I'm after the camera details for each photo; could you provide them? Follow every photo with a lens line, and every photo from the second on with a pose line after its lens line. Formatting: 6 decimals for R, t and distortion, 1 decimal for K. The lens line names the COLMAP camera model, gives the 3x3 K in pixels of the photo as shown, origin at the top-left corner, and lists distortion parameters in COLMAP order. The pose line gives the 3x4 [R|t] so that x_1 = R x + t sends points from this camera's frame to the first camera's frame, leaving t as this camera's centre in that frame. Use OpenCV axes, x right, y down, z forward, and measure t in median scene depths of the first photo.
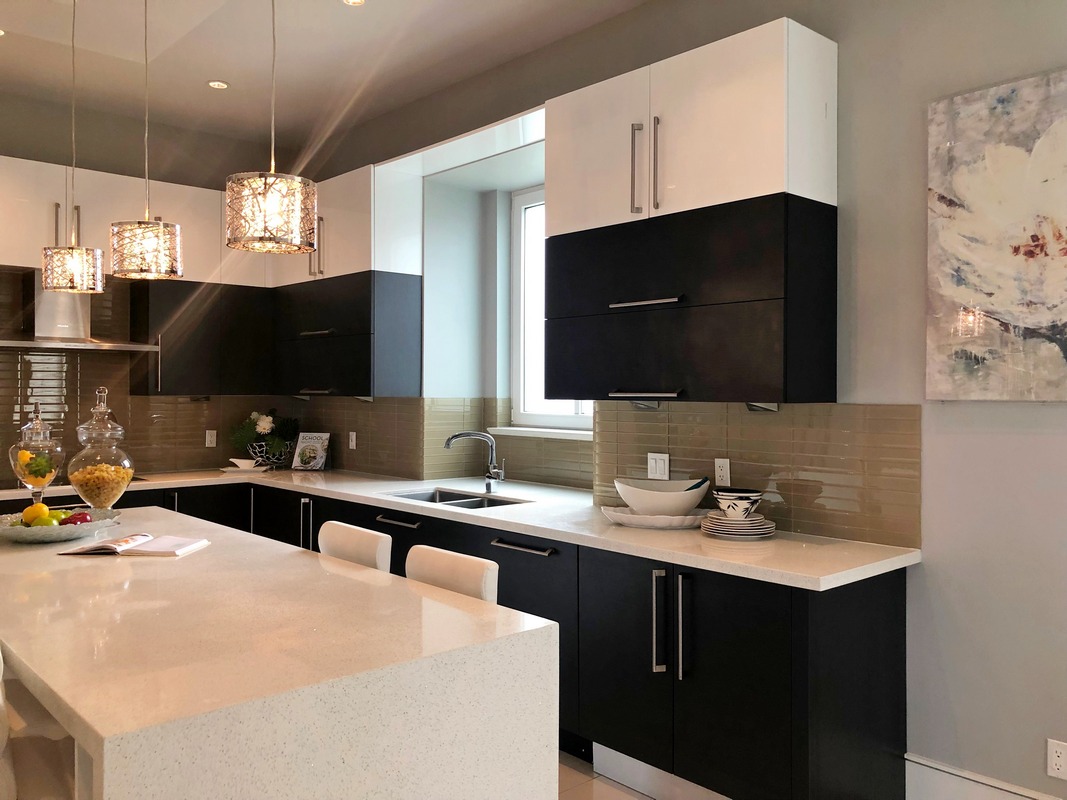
lens RADIAL K [[882.5, 0, 533.5], [0, 882.5, 400.0], [0, 0, 1]] dist [0.016416, 0.012741]
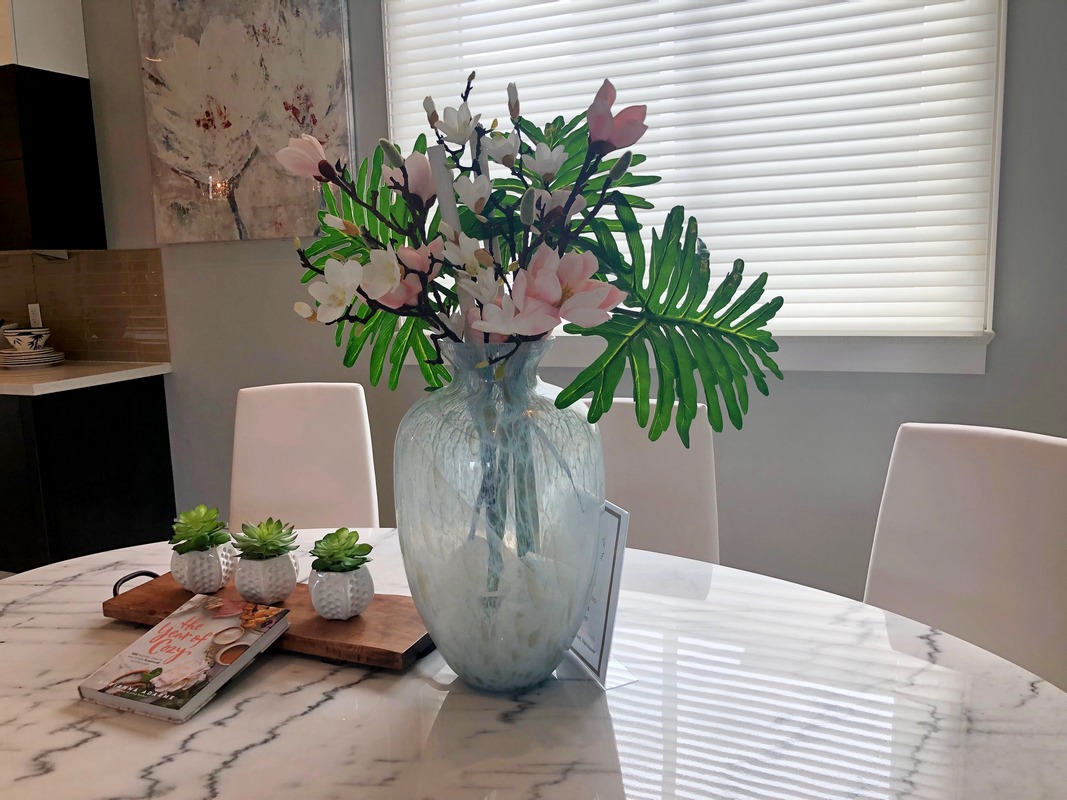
lens RADIAL K [[882.5, 0, 533.5], [0, 882.5, 400.0], [0, 0, 1]] dist [0.016416, 0.012741]
pose [[0.915711, -0.100388, 0.389096, 0.430728], [0.042074, 0.986922, 0.155613, 0.046984], [-0.399629, -0.126126, 0.907959, -0.399289]]
